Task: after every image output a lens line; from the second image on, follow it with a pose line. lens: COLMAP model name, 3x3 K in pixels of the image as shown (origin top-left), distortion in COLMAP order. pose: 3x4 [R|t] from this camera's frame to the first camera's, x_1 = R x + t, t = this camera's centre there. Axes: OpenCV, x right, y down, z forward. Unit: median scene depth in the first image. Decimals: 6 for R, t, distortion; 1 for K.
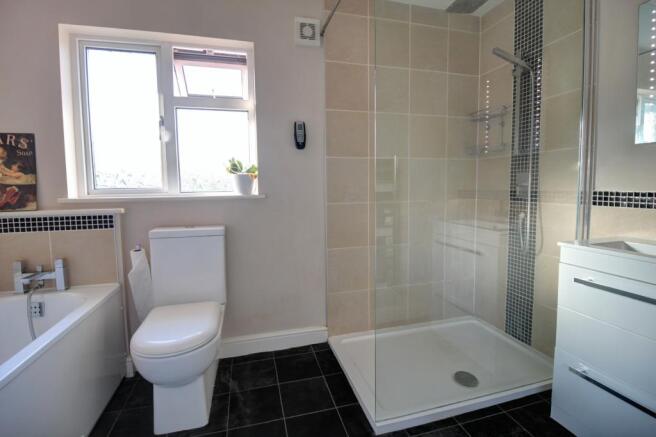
lens RADIAL K [[303.3, 0, 326.4], [0, 303.3, 209.5], [0, 0, 1]] dist [-0.001063, -0.012926]
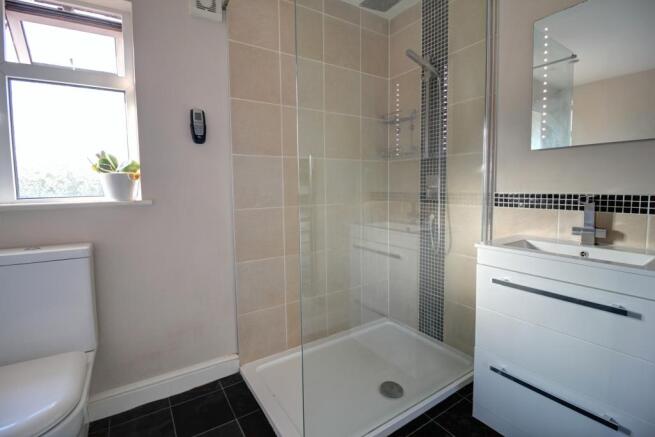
lens RADIAL K [[302.9, 0, 325.9], [0, 302.9, 209.5], [0, 0, 1]] dist [-0.001063, -0.012926]
pose [[0.951589, -0.023233, 0.306495, -0.015314], [0.024669, 0.999695, -0.000811, -0.013298], [-0.306383, 0.008333, 0.951872, 0.126392]]
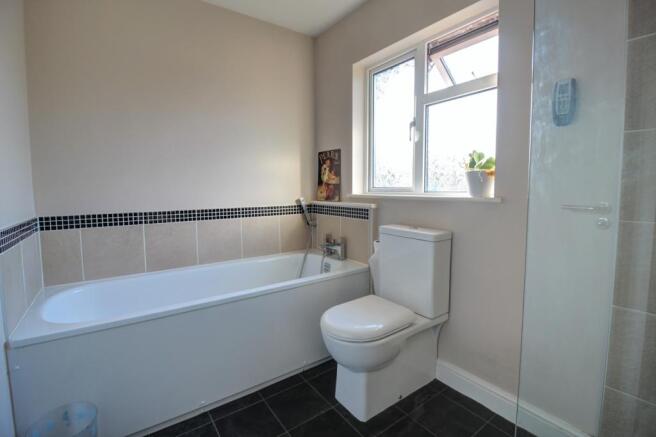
lens RADIAL K [[303.3, 0, 326.4], [0, 303.3, 209.5], [0, 0, 1]] dist [-0.001063, -0.012926]
pose [[0.346429, 0.080405, -0.934624, 0.333619], [-0.070164, 0.995750, 0.059656, -0.036271], [0.935448, 0.044910, 0.350599, 0.363380]]
